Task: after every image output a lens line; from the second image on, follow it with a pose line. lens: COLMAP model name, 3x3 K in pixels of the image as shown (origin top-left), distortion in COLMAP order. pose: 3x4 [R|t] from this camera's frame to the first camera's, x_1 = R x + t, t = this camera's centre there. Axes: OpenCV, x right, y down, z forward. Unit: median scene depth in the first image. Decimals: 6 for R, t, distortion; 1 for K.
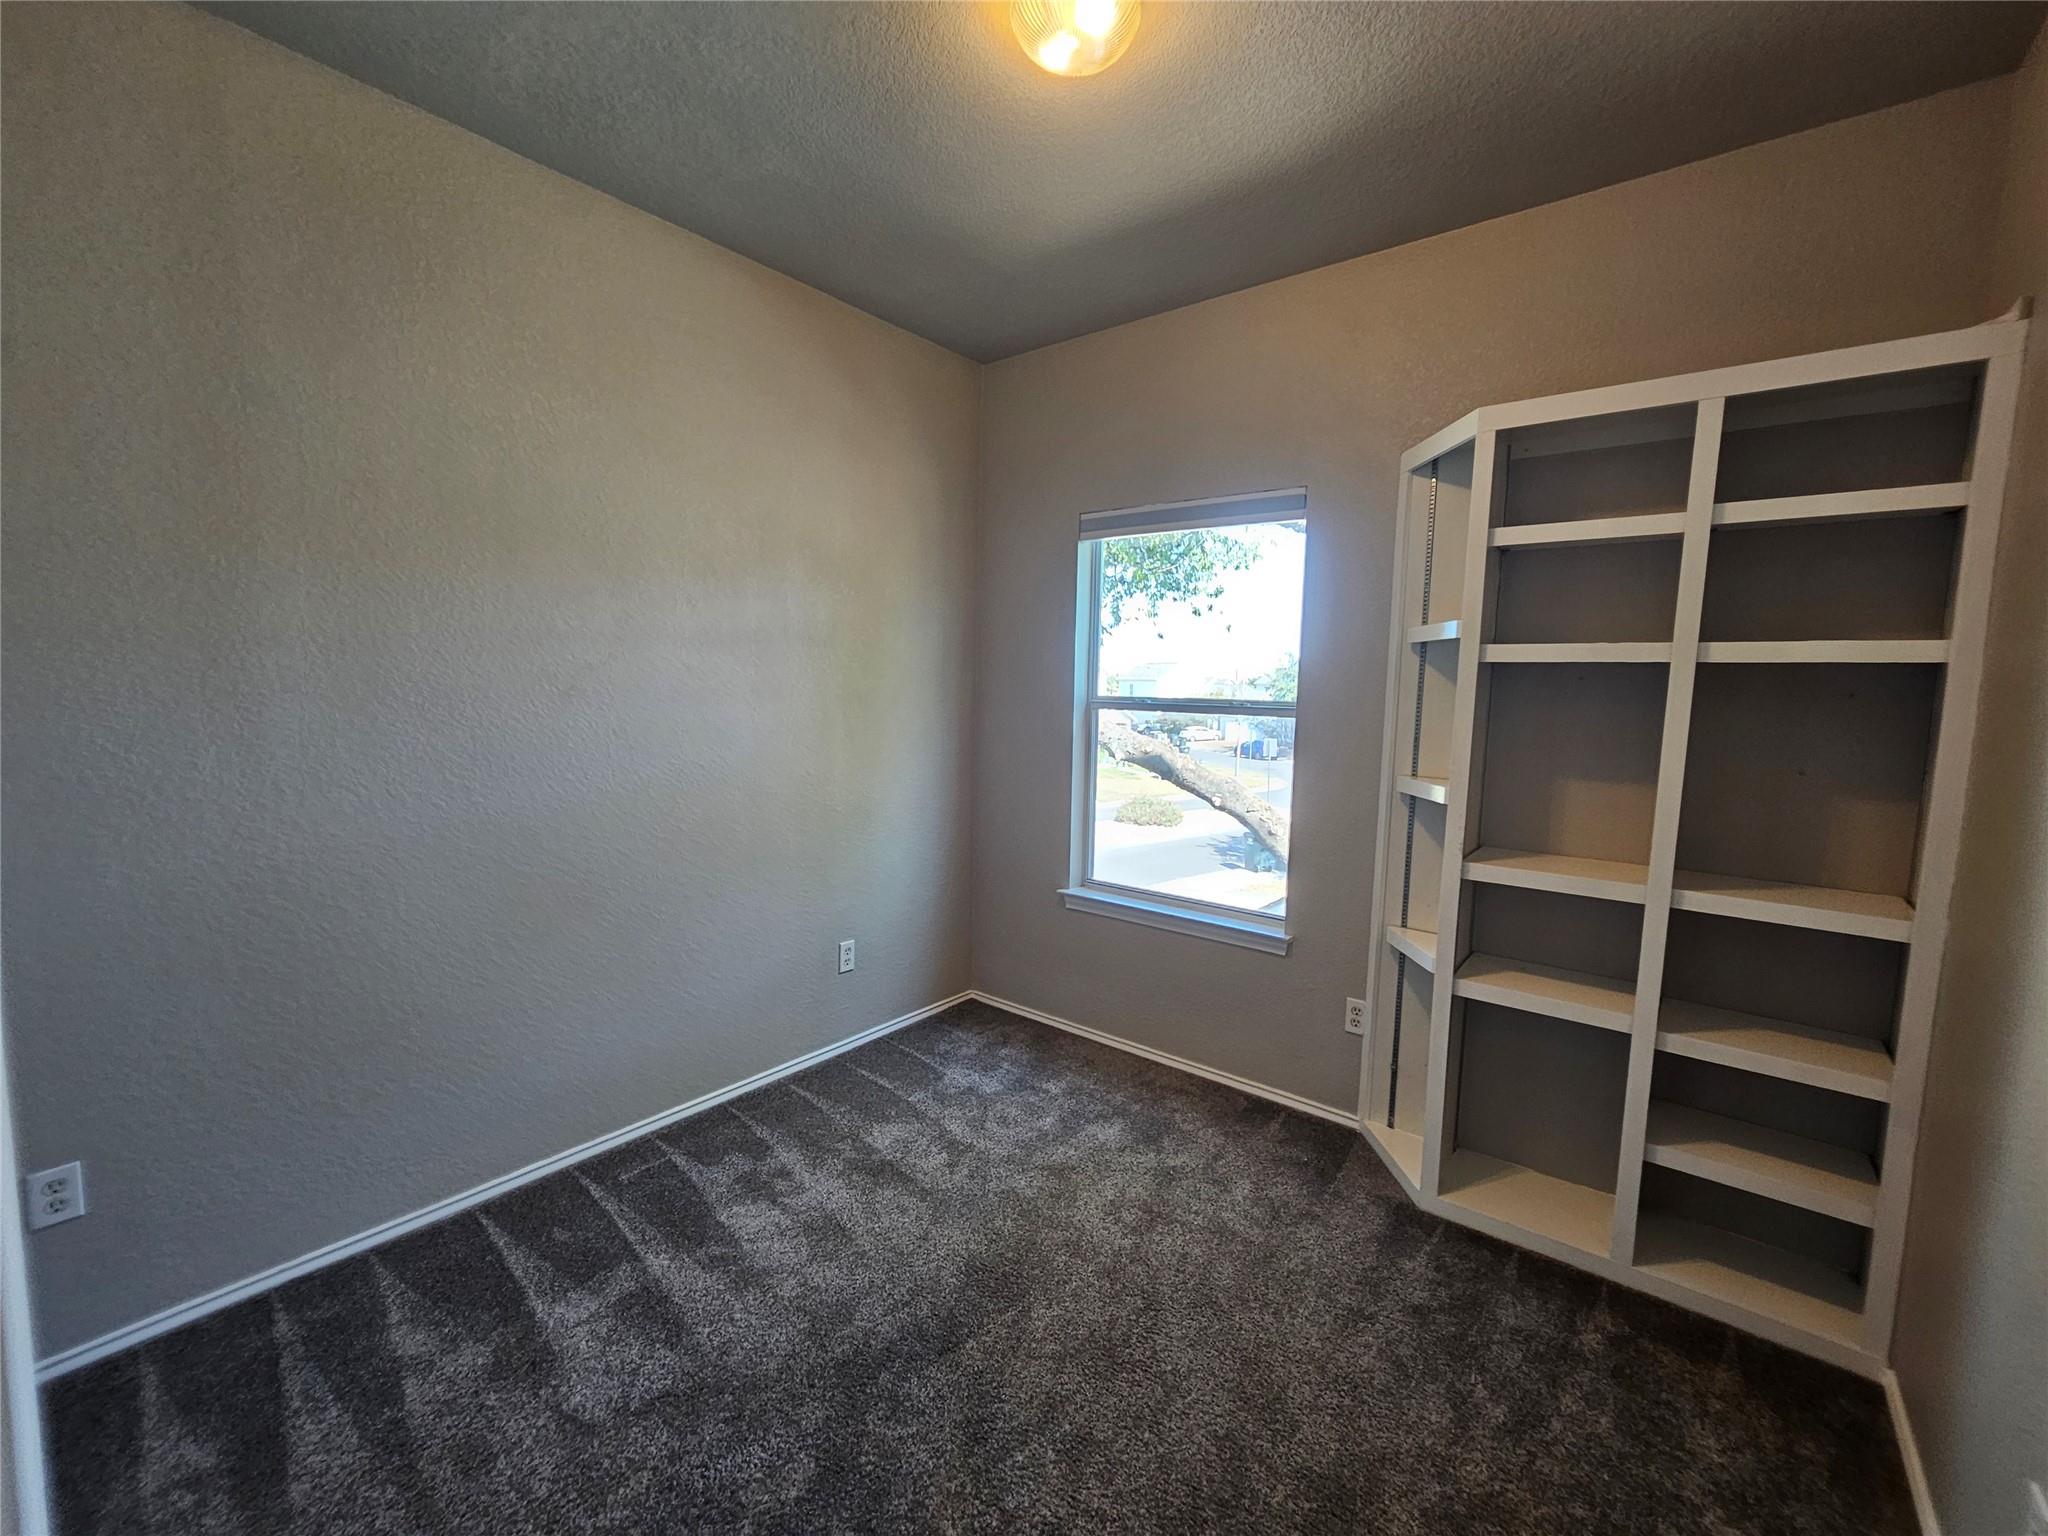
lens RADIAL K [[843.4, 0, 1028.3], [0, 843.4, 768.1], [0, 0, 1]] dist [-0.002711, 0.000286]
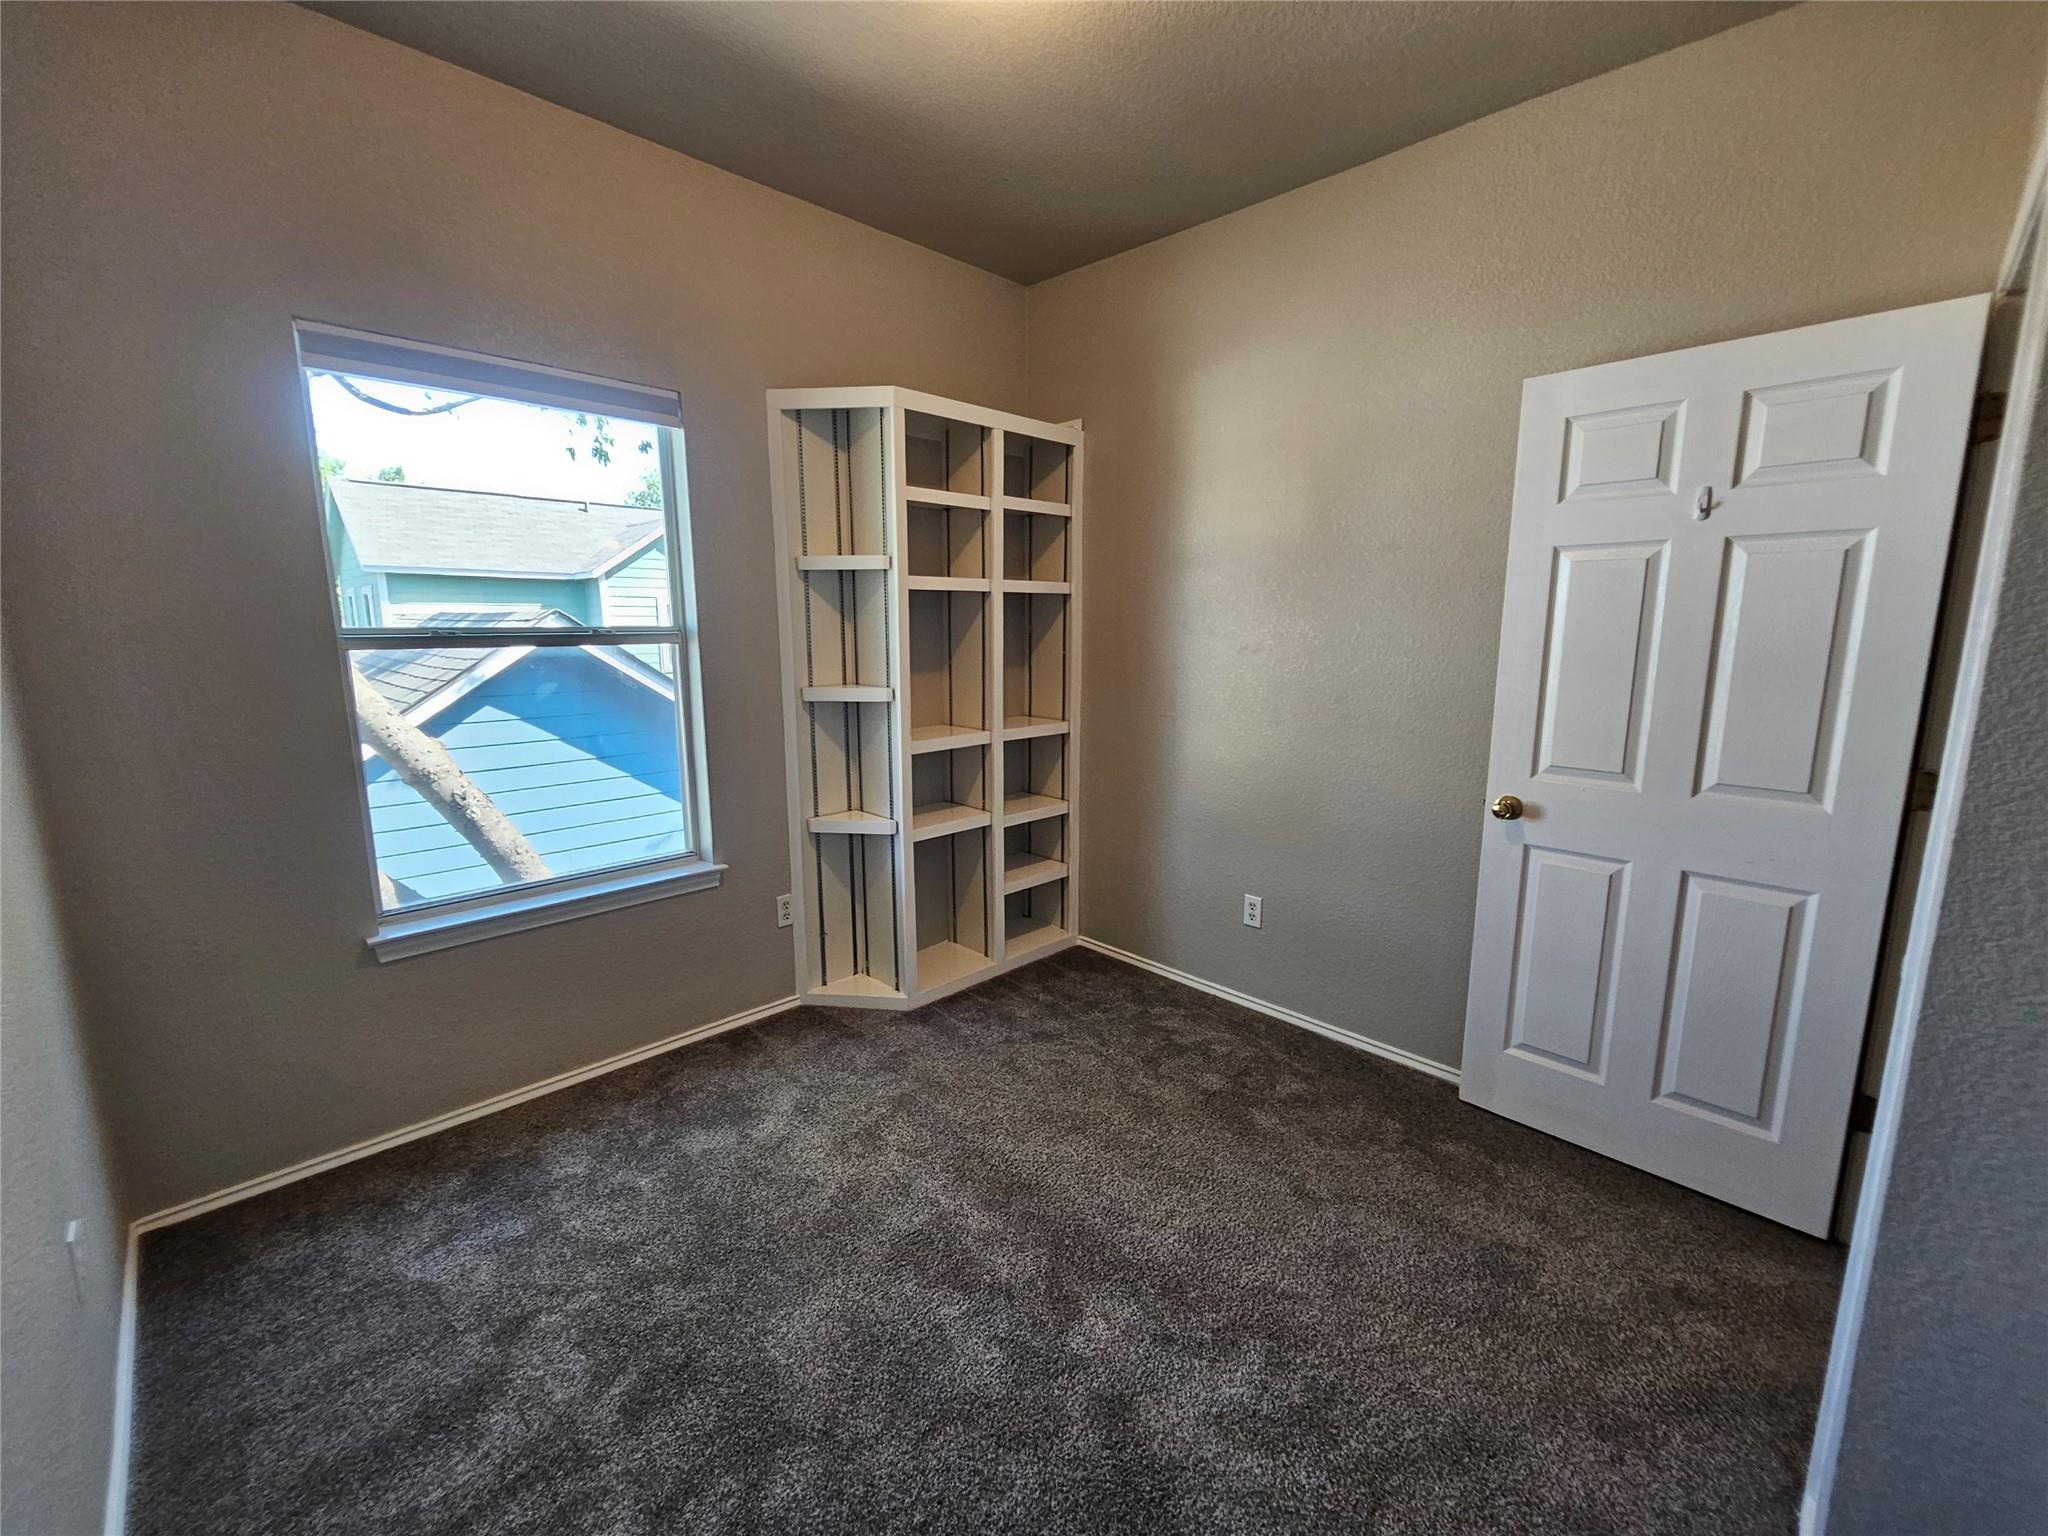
lens RADIAL K [[843.4, 0, 1028.3], [0, 843.4, 768.1], [0, 0, 1]] dist [-0.002711, 0.000286]
pose [[0.121235, -0.194372, 0.973407, -0.728728], [0.101801, 0.977904, 0.182591, -0.068603], [-0.987390, 0.076957, 0.138343, 0.614342]]
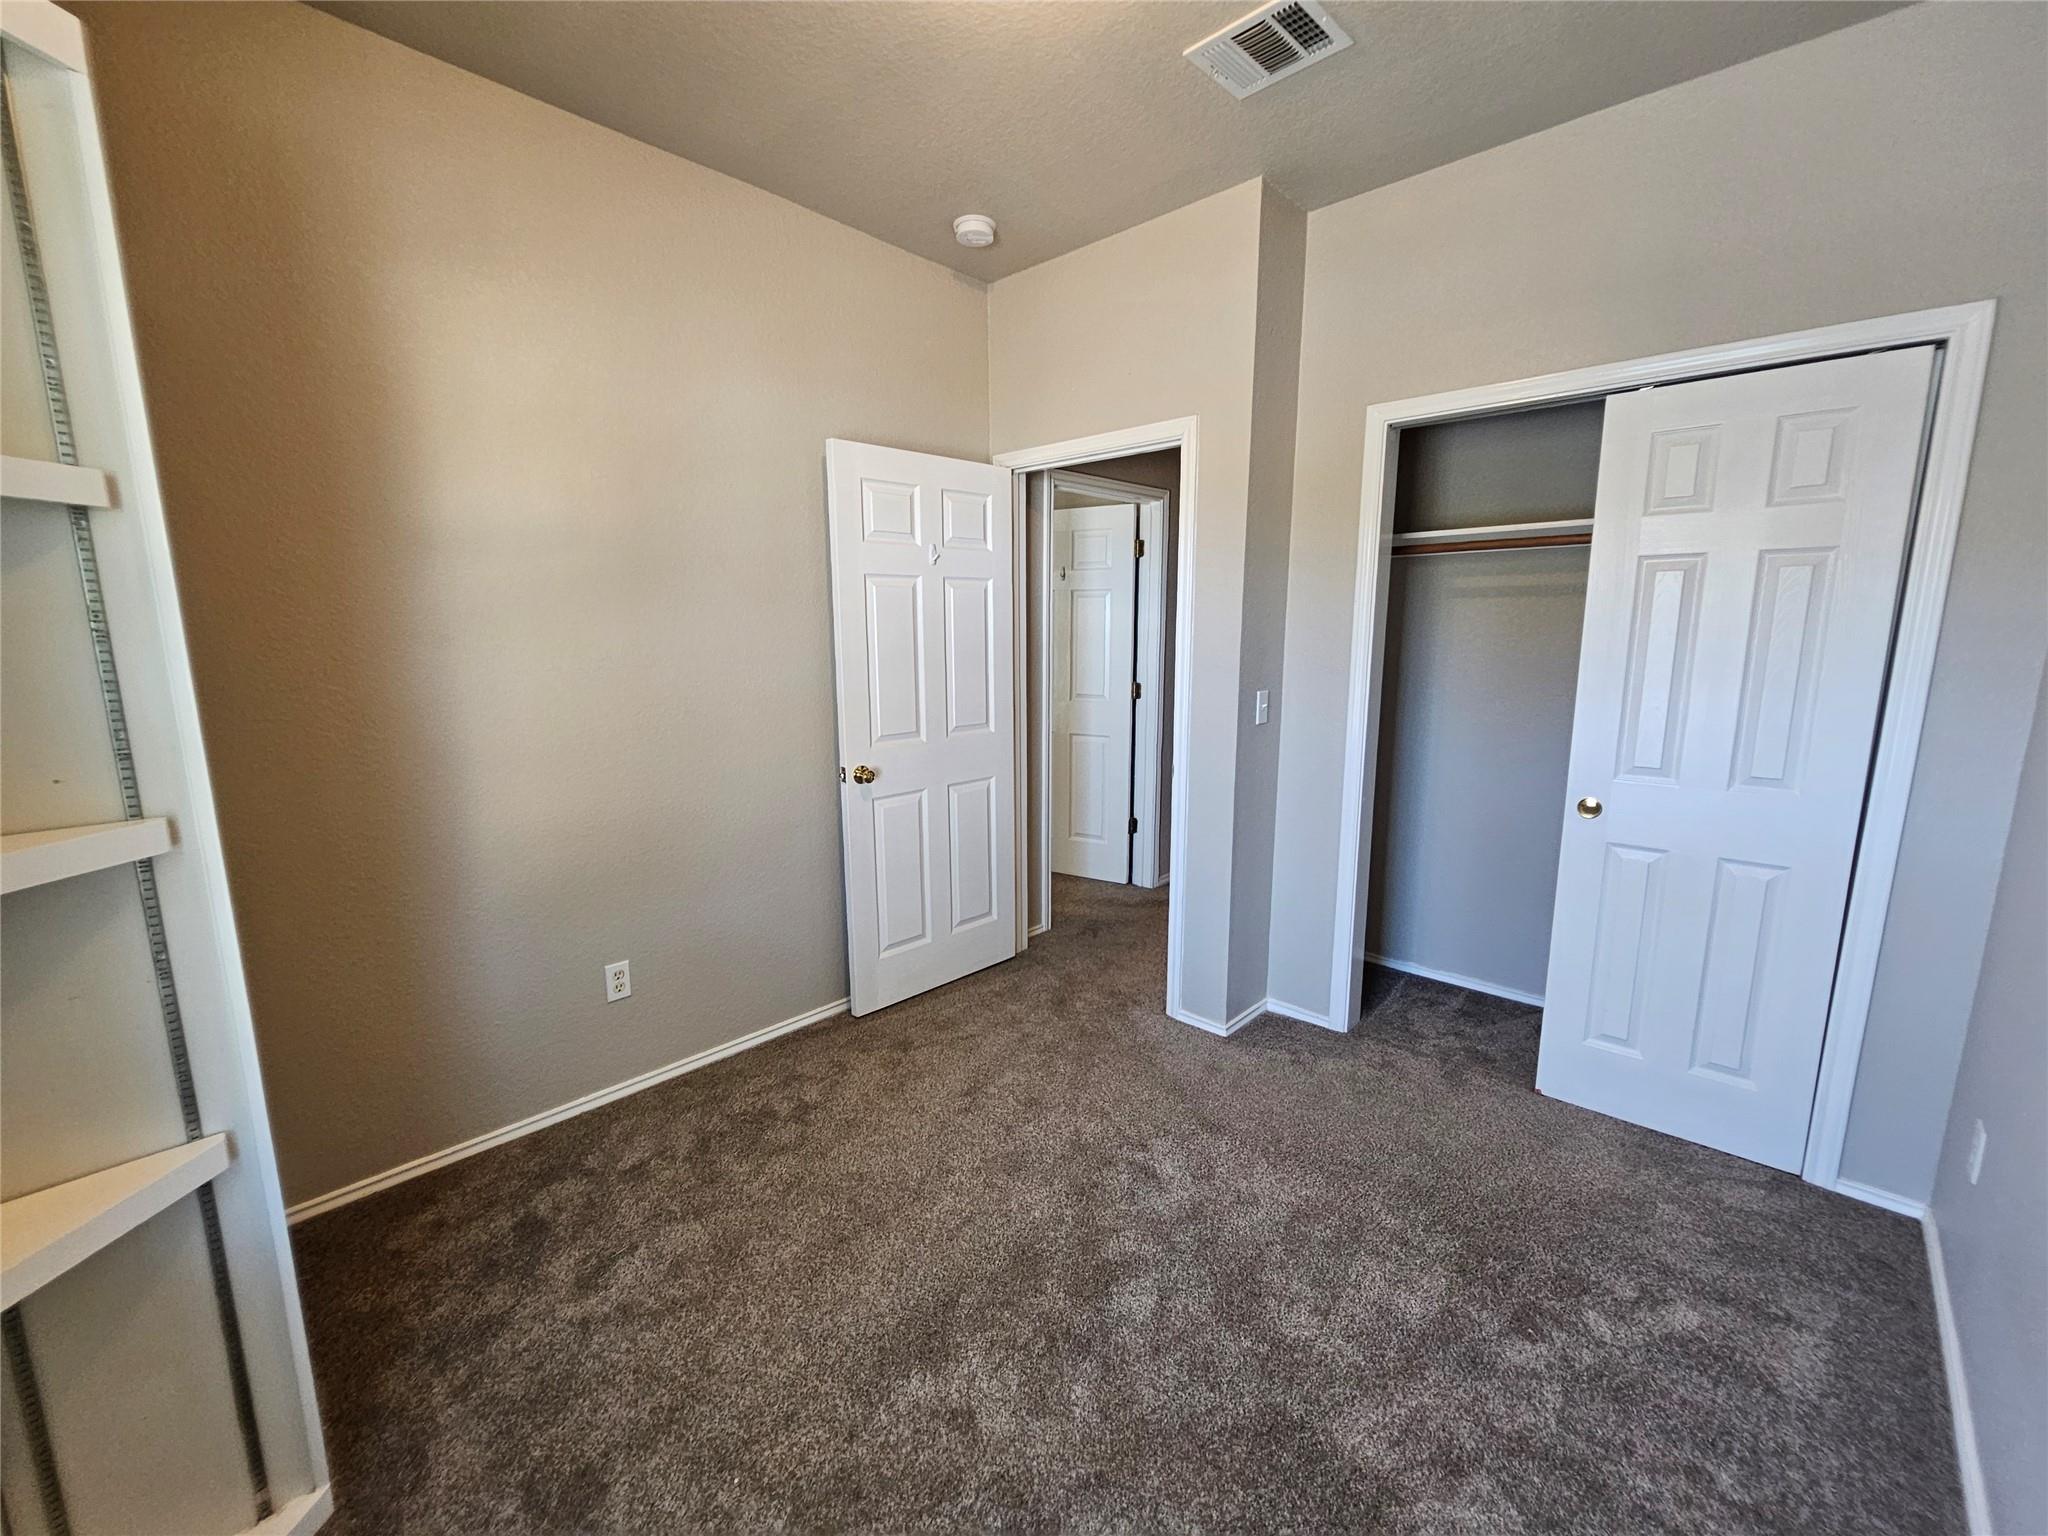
lens RADIAL K [[839.7, 0, 1030.4], [0, 839.7, 770.4], [0, 0, 1]] dist [-0.000073, 0.000538]
pose [[-0.995996, -0.036939, 0.081414, -0.055318], [-0.013201, 0.961434, 0.274720, -0.143115], [-0.088422, 0.272545, -0.958071, 1.393274]]
